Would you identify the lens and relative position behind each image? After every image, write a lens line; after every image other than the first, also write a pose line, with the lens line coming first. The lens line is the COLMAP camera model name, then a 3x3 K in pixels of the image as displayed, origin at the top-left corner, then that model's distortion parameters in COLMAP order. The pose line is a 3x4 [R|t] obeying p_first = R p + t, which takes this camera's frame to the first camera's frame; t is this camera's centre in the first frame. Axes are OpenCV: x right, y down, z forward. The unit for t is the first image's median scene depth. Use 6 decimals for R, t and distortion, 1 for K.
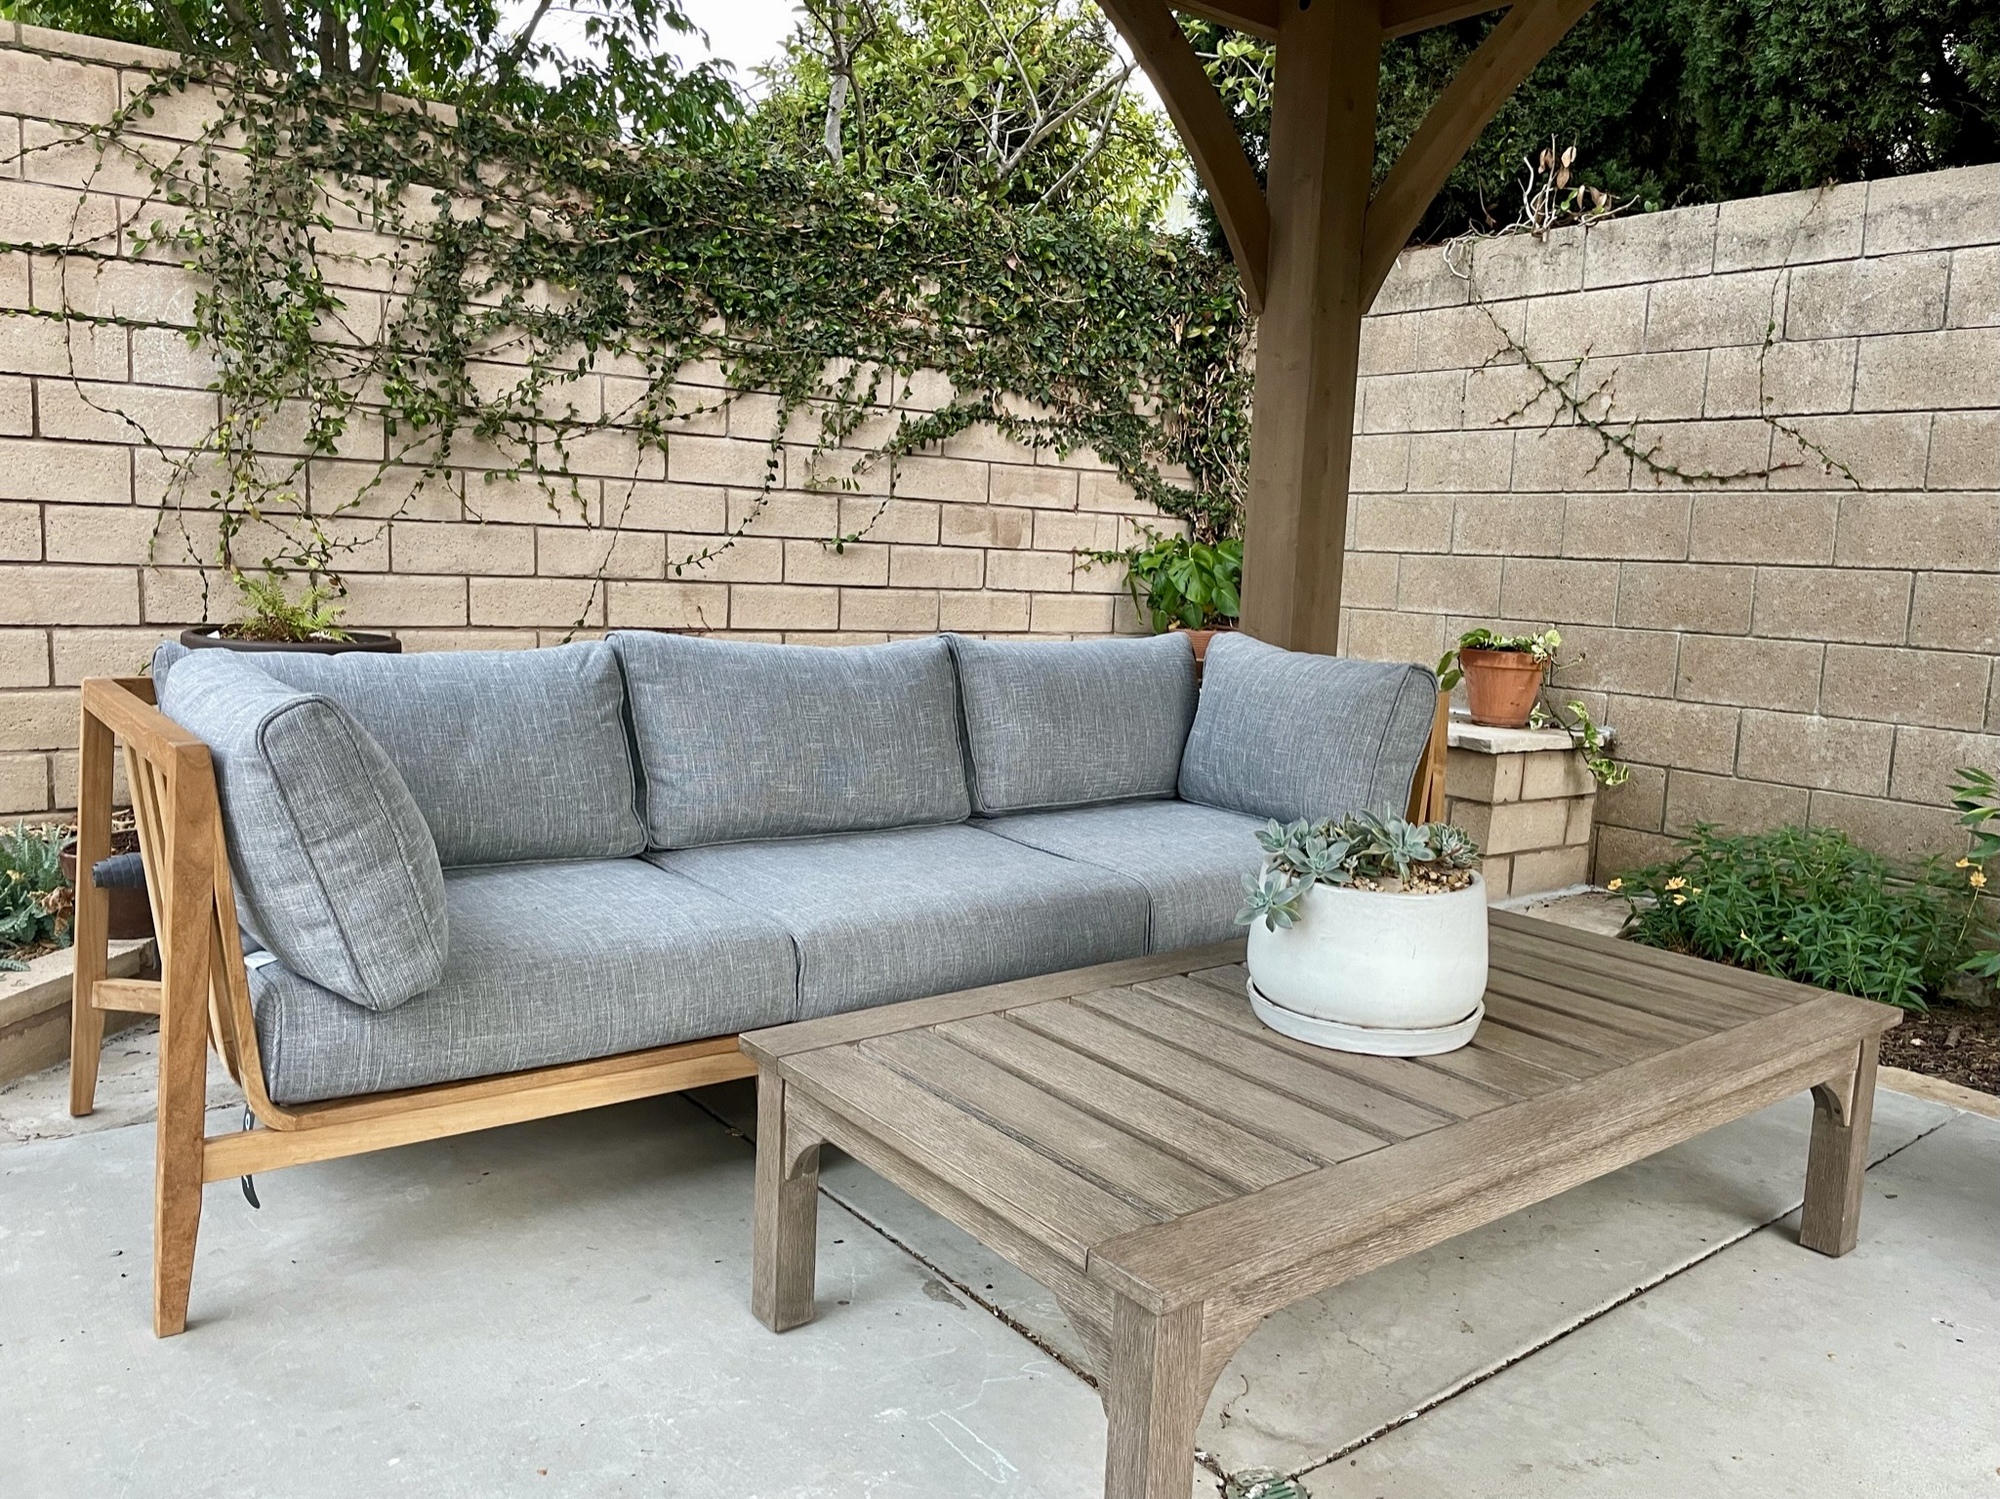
lens RADIAL K [[1543.8, 0, 993.1], [0, 1543.8, 711.2], [0, 0, 1]] dist [0.079311, -0.119837]
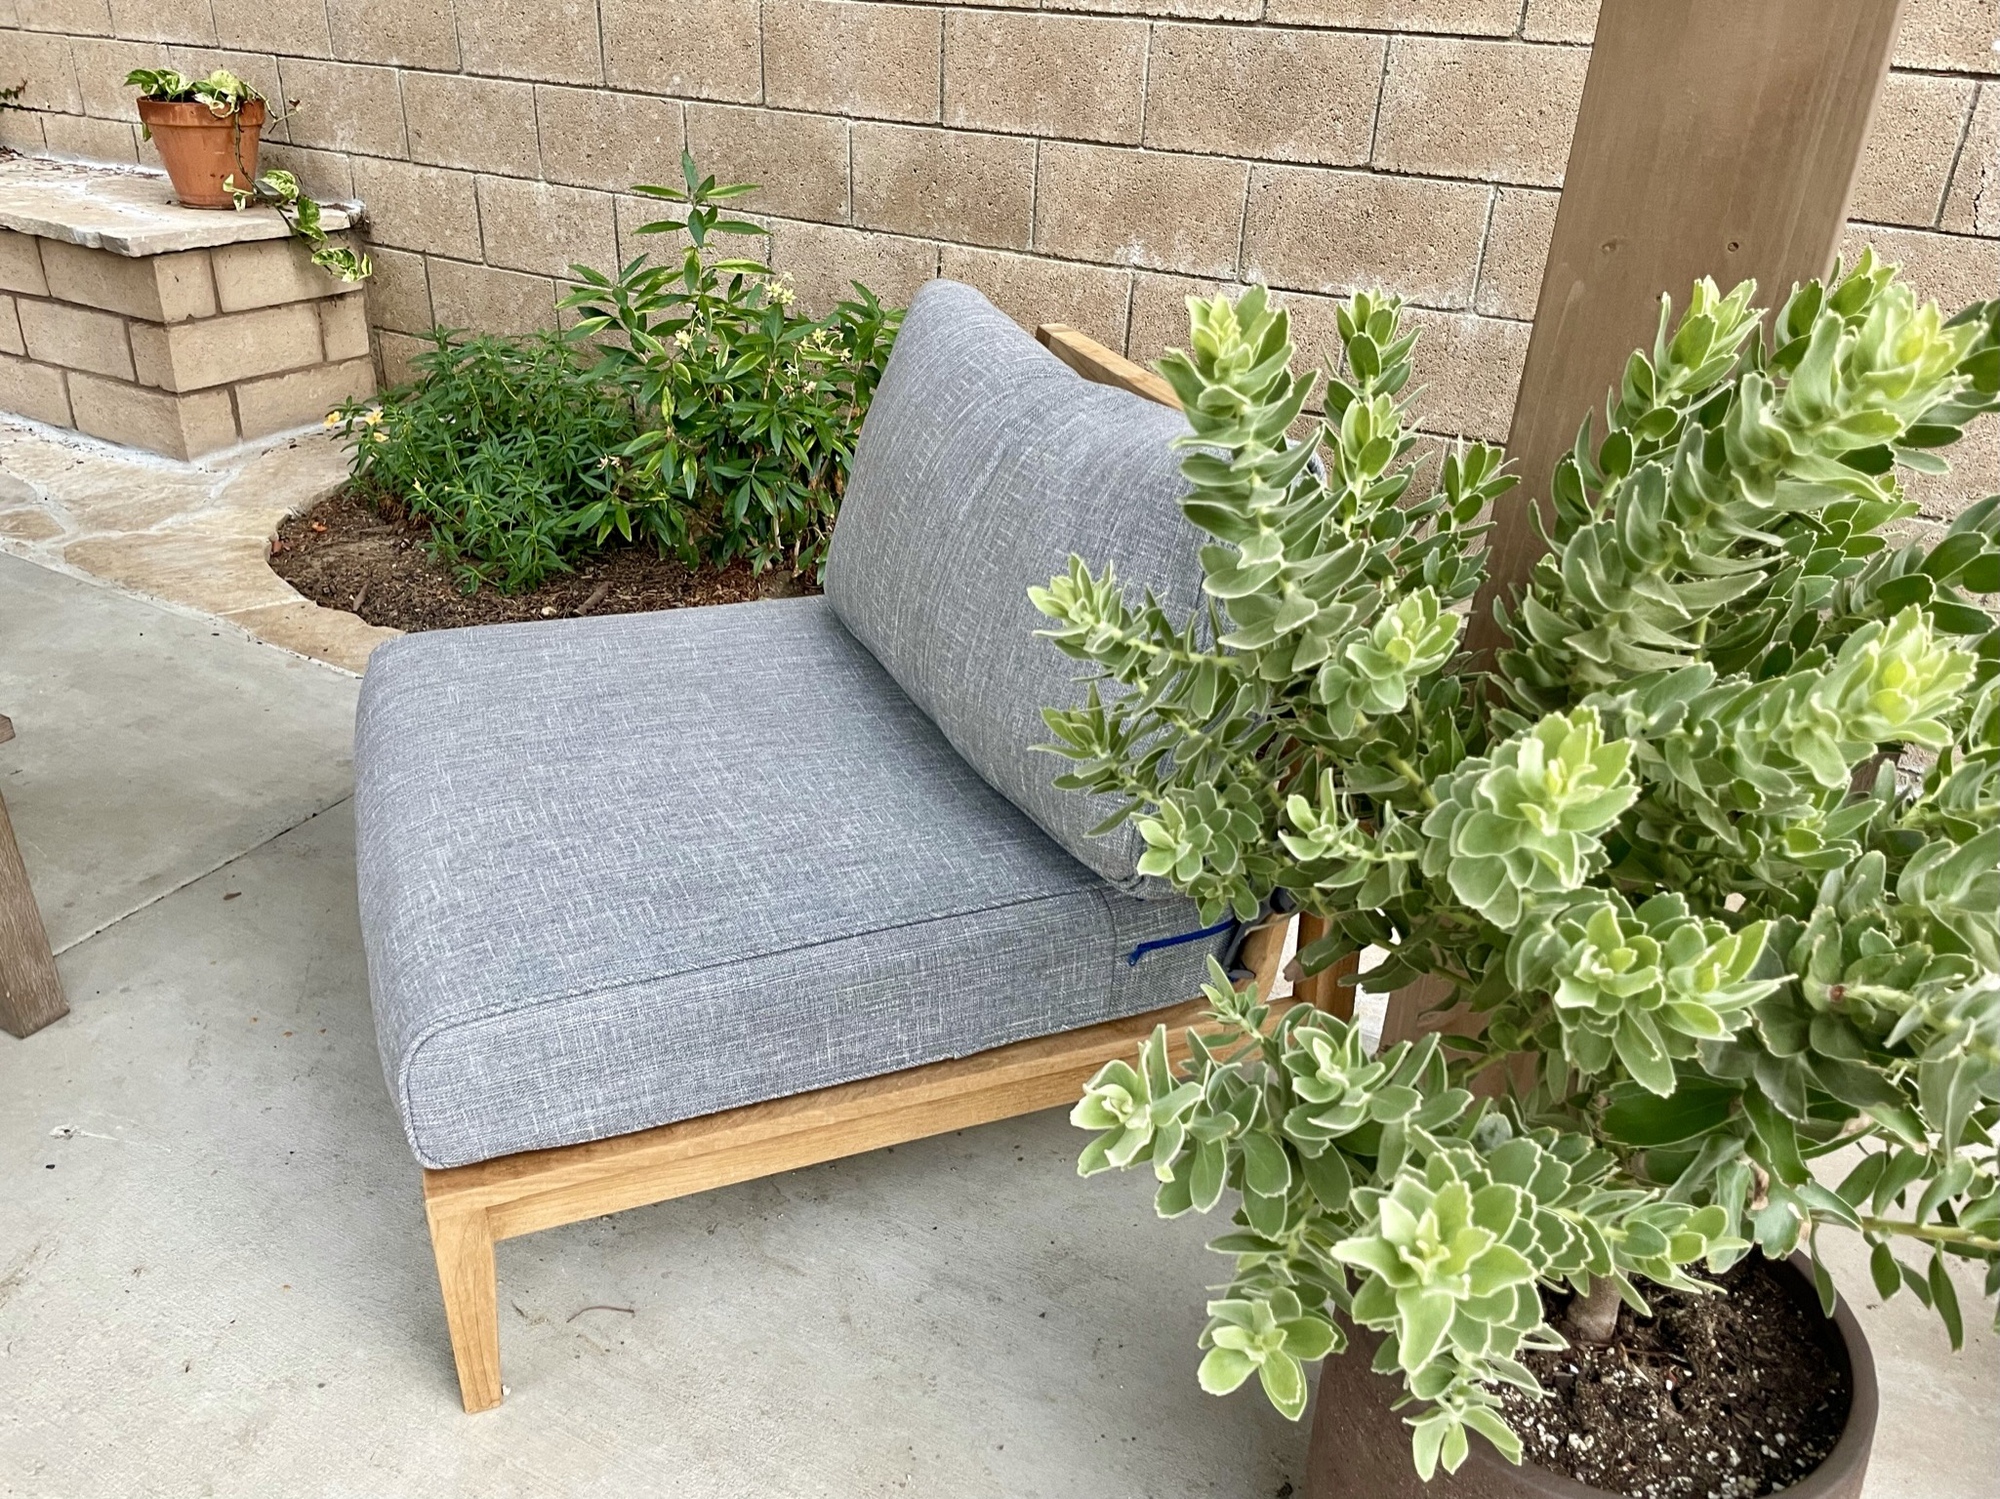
lens RADIAL K [[1510.5, 0, 1001.1], [0, 1510.5, 776.7], [0, 0, 1]] dist [0.089210, -0.122335]
pose [[0.918700, -0.189249, 0.346662, 0.364582], [0.037236, 0.915318, 0.401008, -0.021788], [-0.393197, -0.355497, 0.847949, 0.114855]]
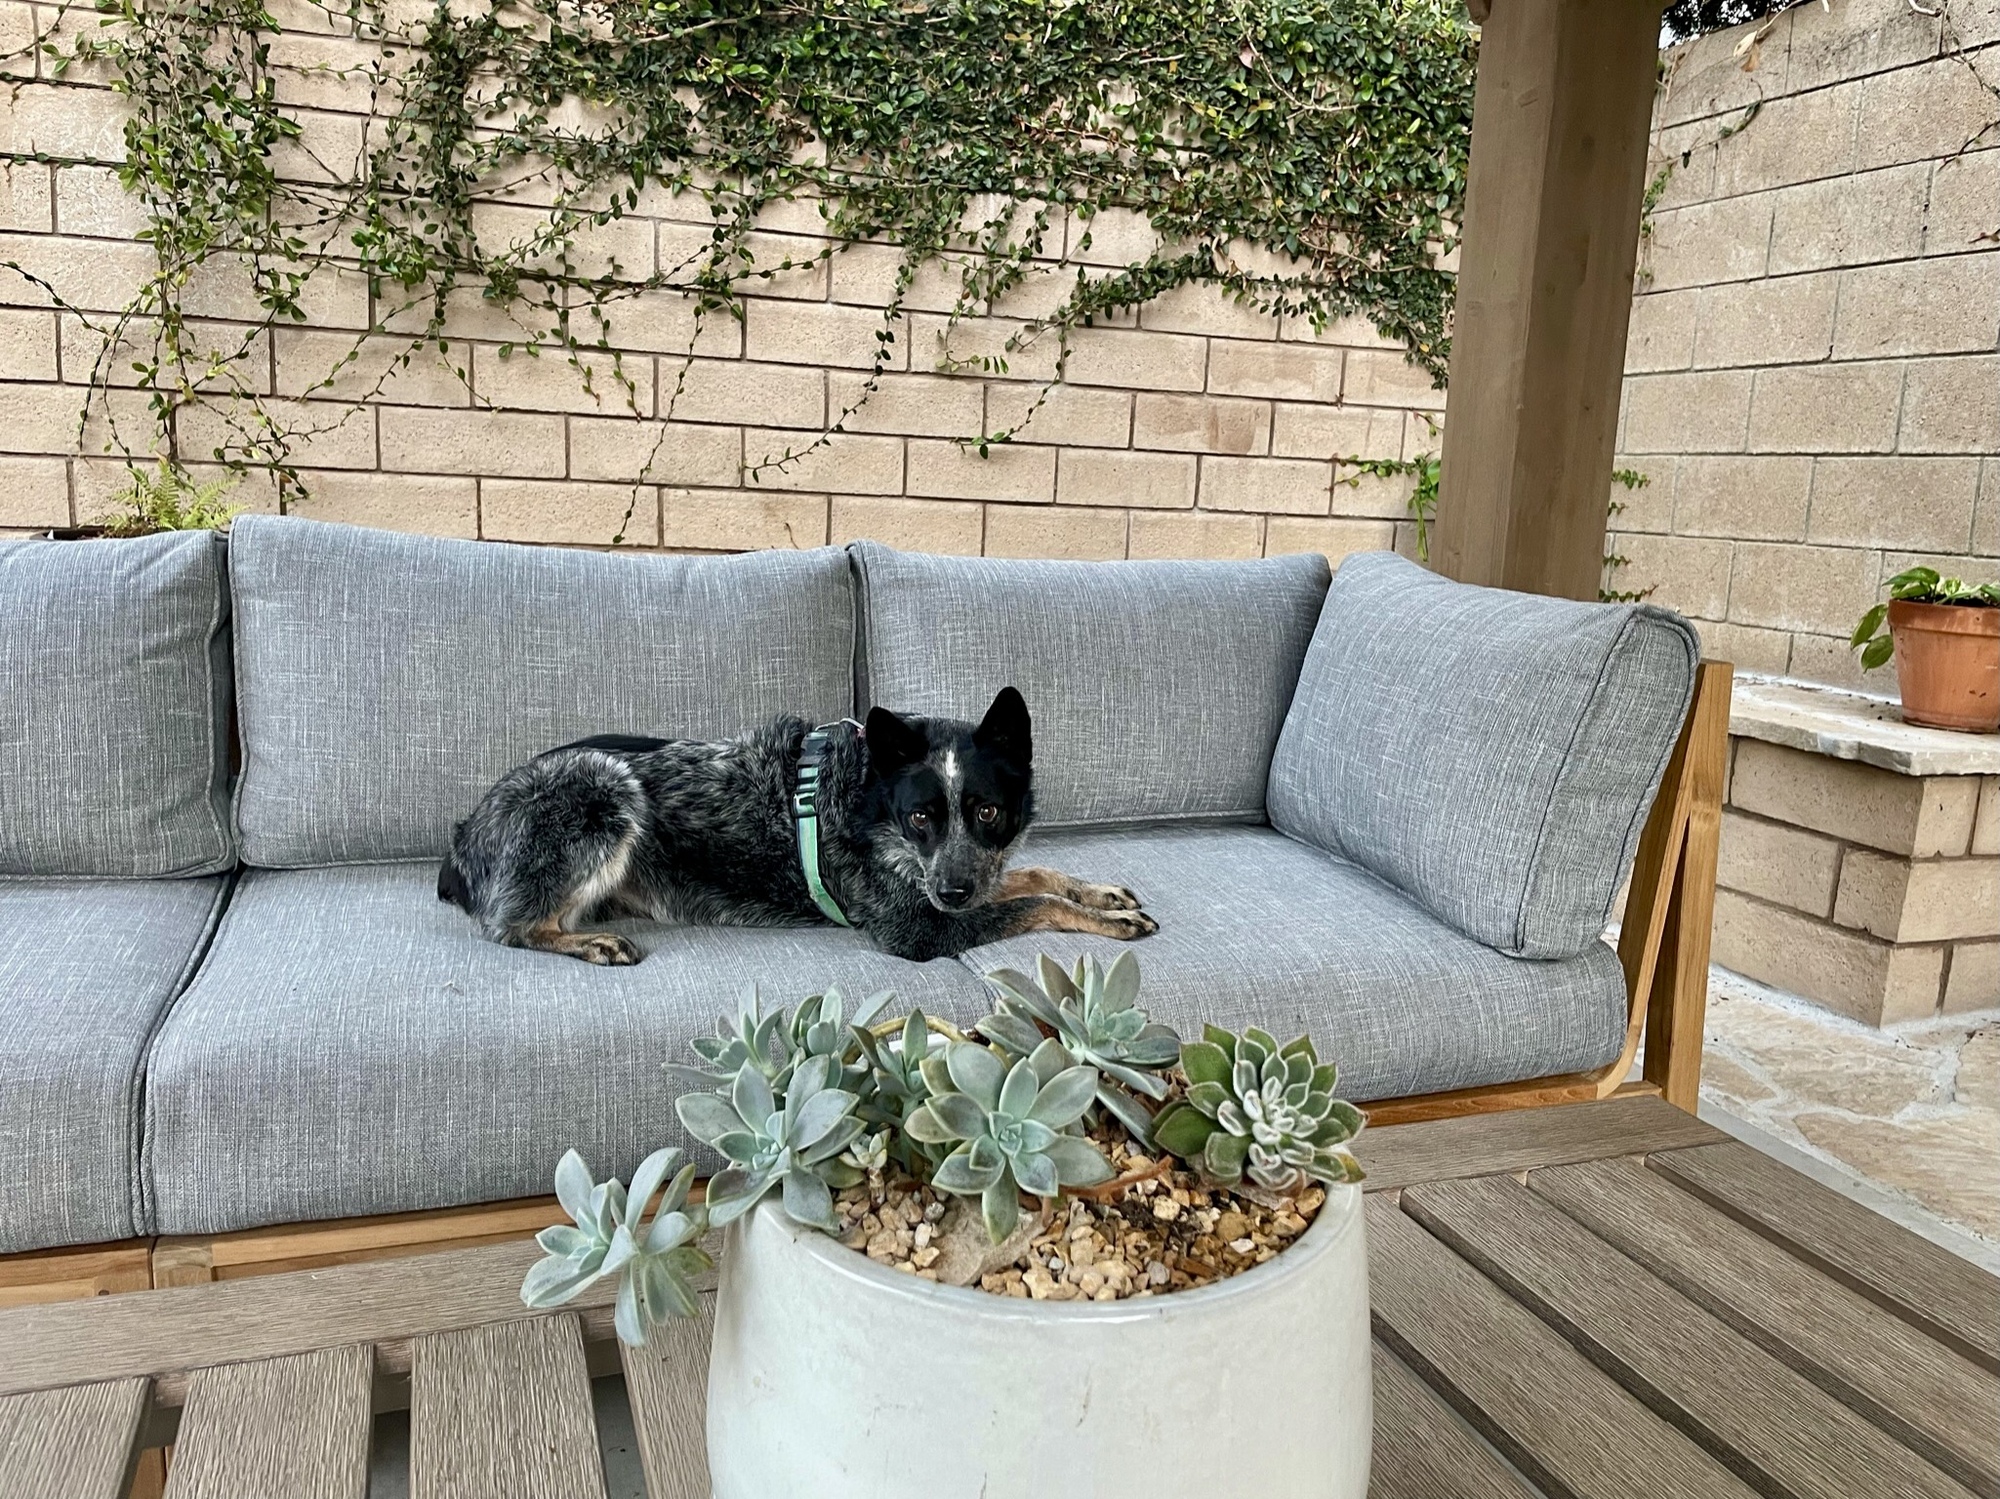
lens RADIAL K [[1543.8, 0, 993.1], [0, 1543.8, 711.2], [0, 0, 1]] dist [0.079311, -0.119837]
pose [[0.952933, 0.046106, -0.299654, 0.149838], [-0.038067, 0.998743, 0.032613, -0.002911], [0.300781, -0.019671, 0.953490, 0.297235]]
